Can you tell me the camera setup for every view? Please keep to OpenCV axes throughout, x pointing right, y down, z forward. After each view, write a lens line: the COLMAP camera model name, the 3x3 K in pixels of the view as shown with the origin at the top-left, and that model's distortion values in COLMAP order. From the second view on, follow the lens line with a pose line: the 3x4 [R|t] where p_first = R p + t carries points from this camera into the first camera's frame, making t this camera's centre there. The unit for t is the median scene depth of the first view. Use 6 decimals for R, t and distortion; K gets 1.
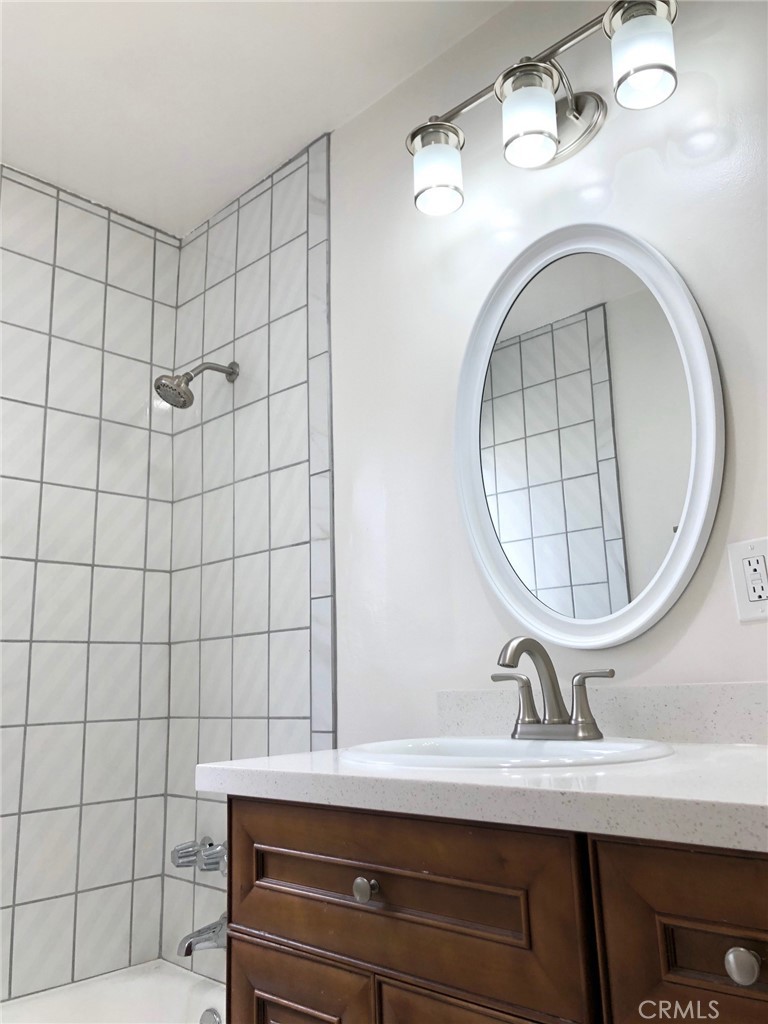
lens RADIAL K [[828.3, 0, 382.6], [0, 828.3, 515.0], [0, 0, 1]] dist [0.013293, 0.001327]
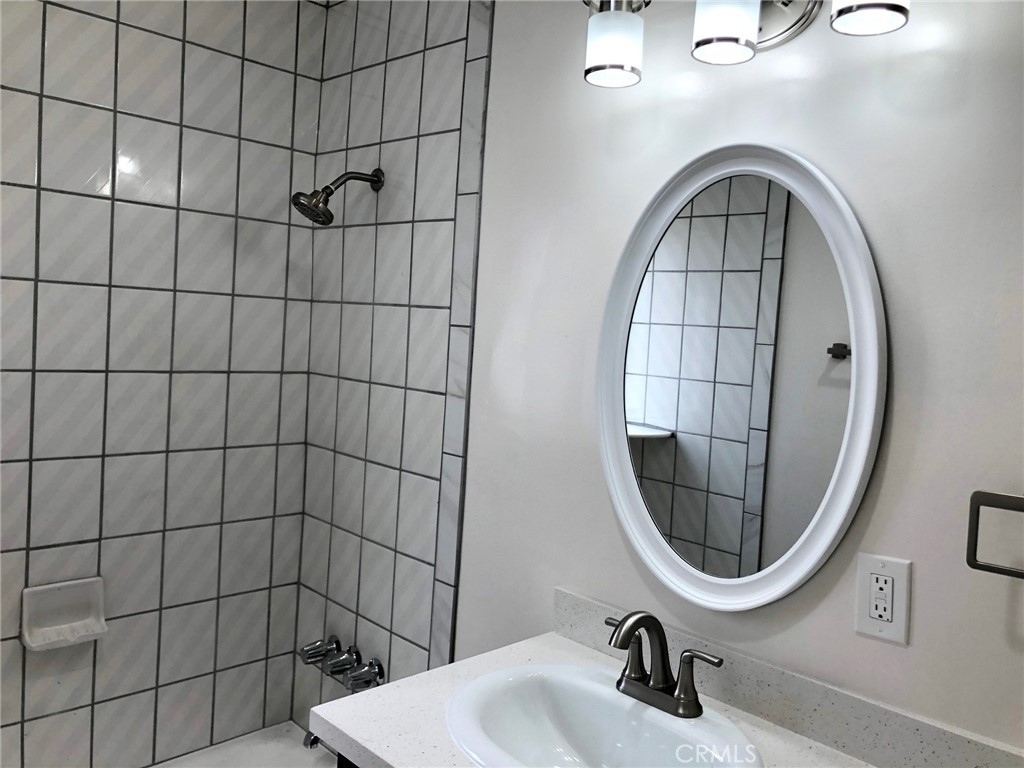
lens RADIAL K [[825.4, 0, 514.8], [0, 825.4, 379.9], [0, 0, 1]] dist [0.015521, 0.001586]
pose [[0.995736, 0.091016, -0.015058, 0.006256], [-0.083930, 0.961504, 0.261661, -0.225140], [0.038293, -0.259282, 0.965042, 0.060769]]
